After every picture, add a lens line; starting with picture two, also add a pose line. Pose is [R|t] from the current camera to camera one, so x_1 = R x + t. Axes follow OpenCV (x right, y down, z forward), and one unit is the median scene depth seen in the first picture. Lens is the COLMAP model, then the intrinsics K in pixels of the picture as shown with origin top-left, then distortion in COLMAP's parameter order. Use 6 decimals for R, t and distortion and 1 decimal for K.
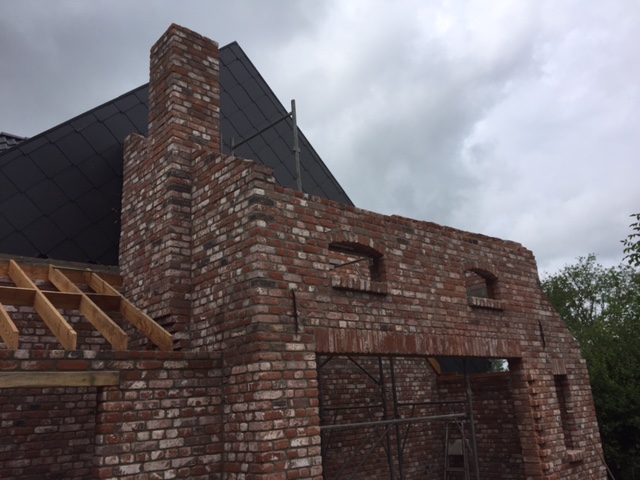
lens RADIAL K [[546.5, 0, 325.4], [0, 546.5, 237.8], [0, 0, 1]] dist [0.087746, -0.118993]
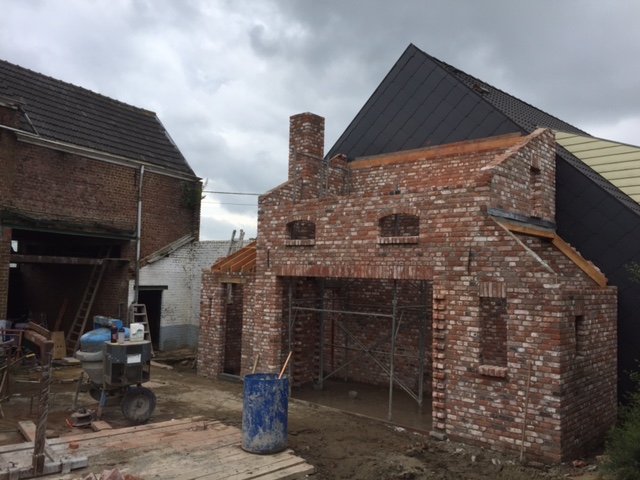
lens RADIAL K [[546.5, 0, 319.4], [0, 546.5, 241.6], [0, 0, 1]] dist [0.087746, -0.118993]
pose [[0.101190, -0.000163, -0.994867, 1.994663], [0.255369, 0.966499, 0.025816, 0.050689], [0.961534, -0.256671, 0.097842, 0.862026]]
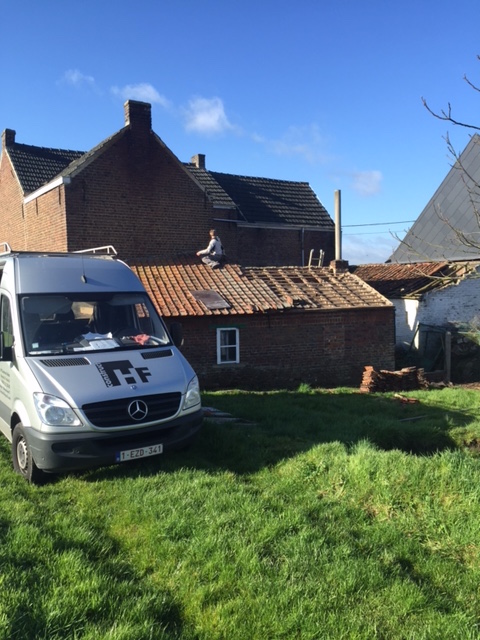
lens RADIAL K [[546.5, 0, 240.7], [0, 546.5, 319.4], [0, 0, 1]] dist [0.087746, -0.118993]
pose [[-0.313281, 0.125543, -0.941326, 3.561375], [0.317387, 0.948068, 0.020813, -0.029781], [0.895053, -0.292245, -0.336857, 1.200266]]
